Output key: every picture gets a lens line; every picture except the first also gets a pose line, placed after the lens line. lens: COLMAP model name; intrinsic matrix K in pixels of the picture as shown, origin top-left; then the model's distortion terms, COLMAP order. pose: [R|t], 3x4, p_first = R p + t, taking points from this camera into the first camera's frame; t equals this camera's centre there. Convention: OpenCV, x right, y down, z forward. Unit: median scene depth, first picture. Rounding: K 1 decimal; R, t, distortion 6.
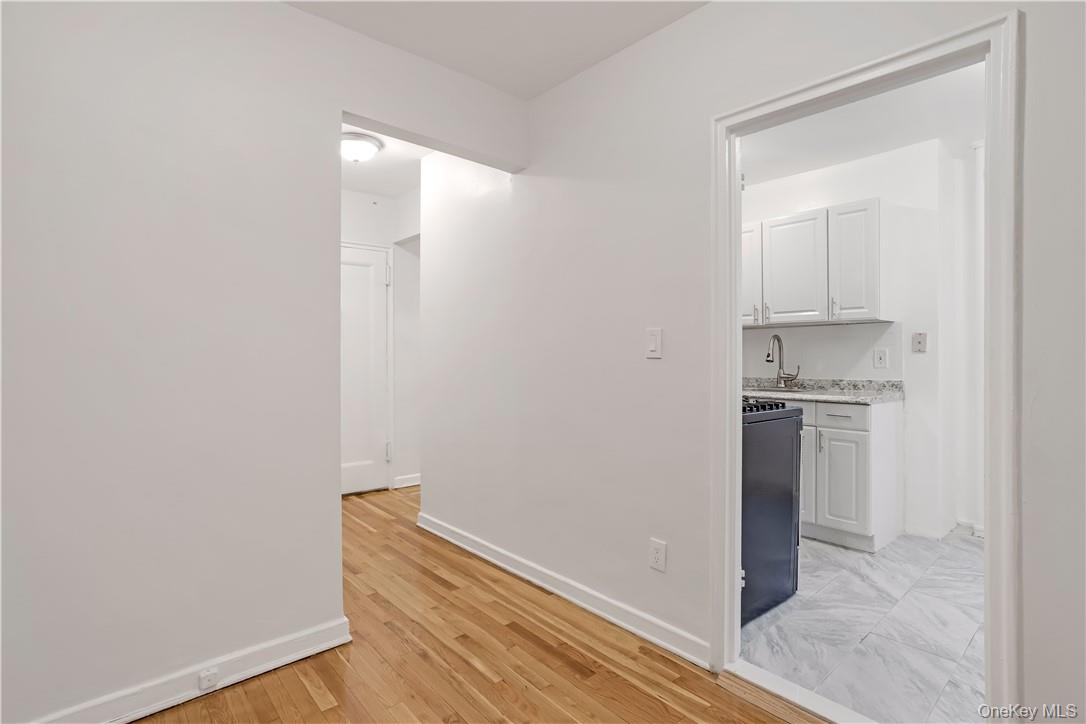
lens RADIAL K [[532.4, 0, 527.0], [0, 532.4, 353.4], [0, 0, 1]] dist [-0.059300, 0.027713]
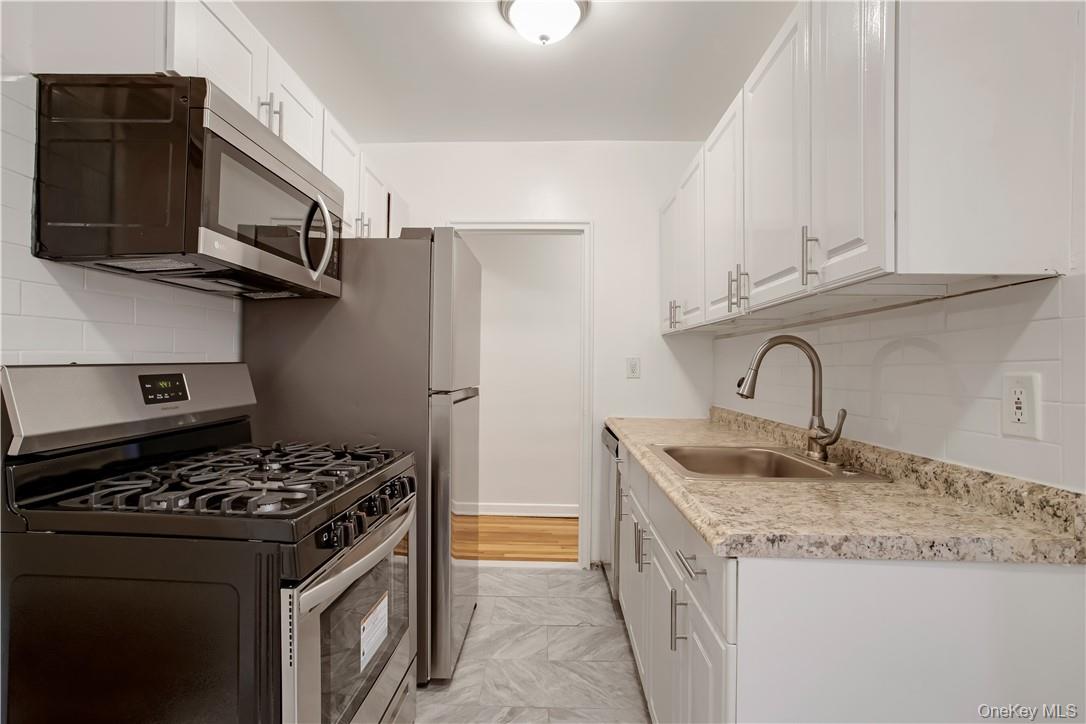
lens RADIAL K [[525.5, 0, 543.0], [0, 525.5, 362.0], [0, 0, 1]] dist [-0.053599, 0.031946]
pose [[0.751396, 0.004312, -0.659838, 0.670232], [-0.011185, 0.999918, -0.006203, -0.009920], [0.659757, 0.012041, 0.751383, 0.604268]]
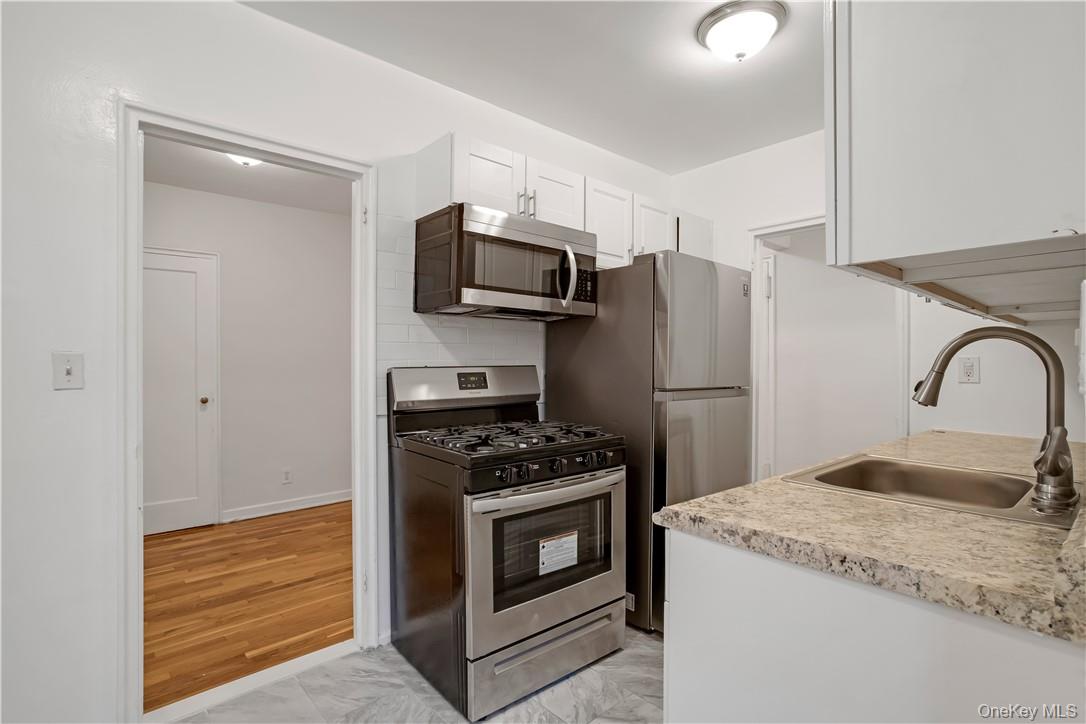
lens RADIAL K [[525.5, 0, 543.0], [0, 525.5, 362.0], [0, 0, 1]] dist [-0.053599, 0.031946]
pose [[0.035670, -0.003096, -0.999359, 0.877668], [-0.005432, 0.999980, -0.003292, -0.011857], [0.999349, 0.005546, 0.035653, 0.777808]]
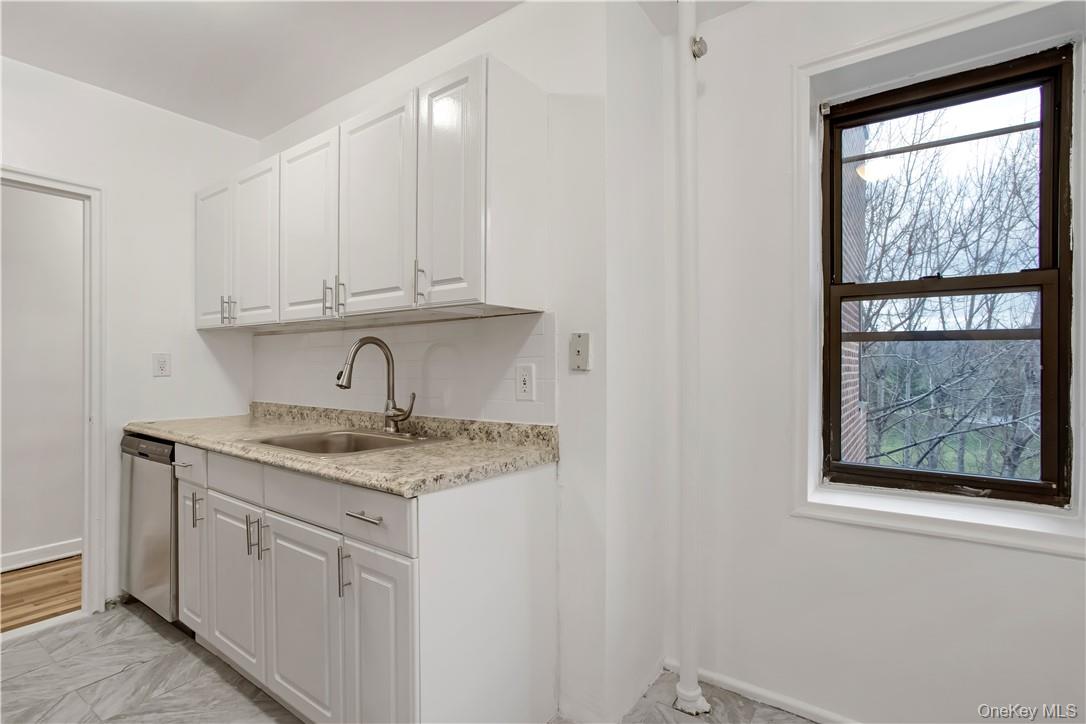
lens RADIAL K [[525.5, 0, 543.0], [0, 525.5, 362.0], [0, 0, 1]] dist [-0.053599, 0.031946]
pose [[0.969209, 0.000370, 0.246241, 0.567903], [0.000411, 0.999995, -0.003120, -0.009134], [-0.246241, 0.003125, 0.969204, 0.483059]]
